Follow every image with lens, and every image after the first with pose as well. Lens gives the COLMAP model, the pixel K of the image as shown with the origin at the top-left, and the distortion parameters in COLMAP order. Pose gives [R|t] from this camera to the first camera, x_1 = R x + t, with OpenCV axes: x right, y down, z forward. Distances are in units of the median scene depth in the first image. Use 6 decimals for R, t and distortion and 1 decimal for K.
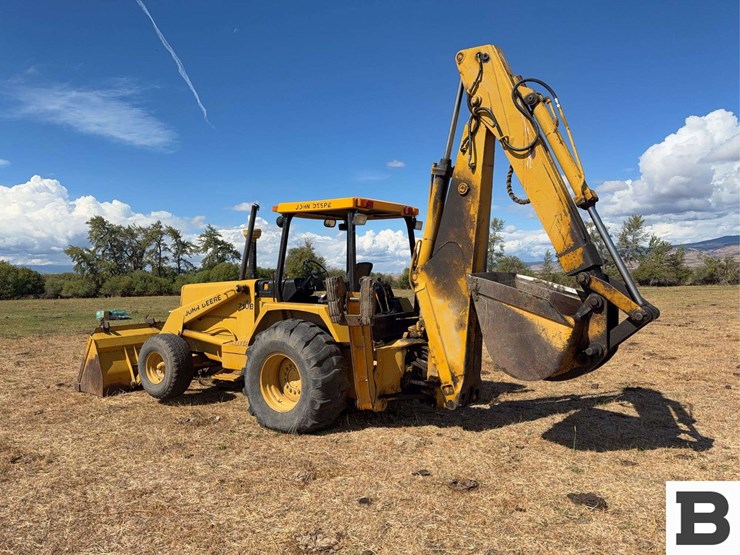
lens RADIAL K [[525.1, 0, 369.2], [0, 525.1, 287.7], [0, 0, 1]] dist [0.054015, -0.060591]
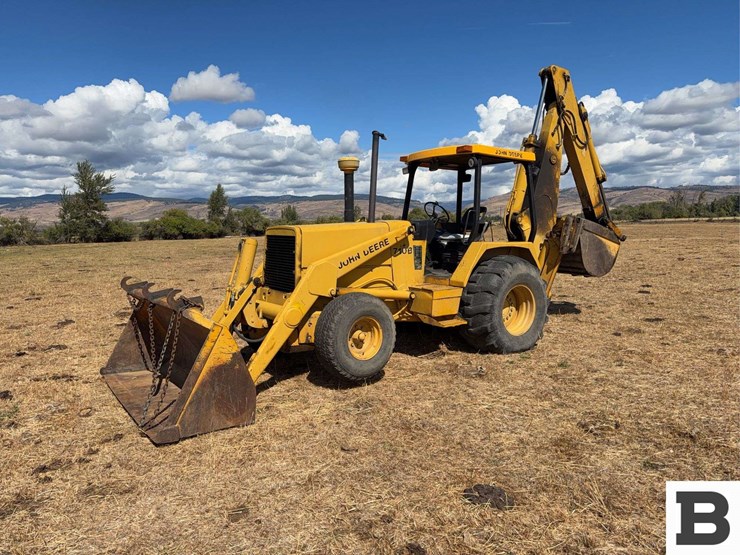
lens RADIAL K [[525.1, 0, 371.5], [0, 525.1, 282.5], [0, 0, 1]] dist [0.054015, -0.060591]
pose [[0.315677, -0.088456, 0.944735, -0.064440], [0.030235, 0.996077, 0.083161, 0.000811], [-0.948385, 0.002312, 0.317113, 0.045399]]
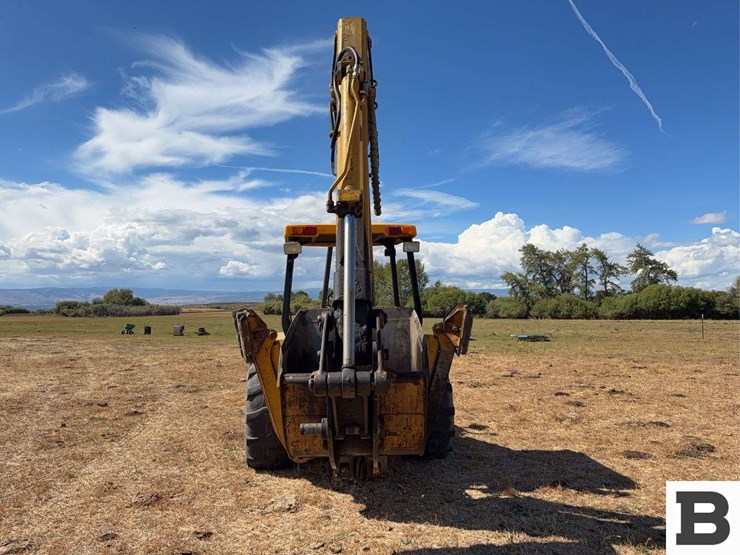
lens RADIAL K [[525.1, 0, 369.5], [0, 525.1, 289.5], [0, 0, 1]] dist [0.054015, -0.060591]
pose [[0.690308, -0.009951, -0.723447, 0.040773], [-0.018495, 0.999336, -0.031394, -0.001643], [0.723279, 0.035051, 0.689666, 0.025126]]
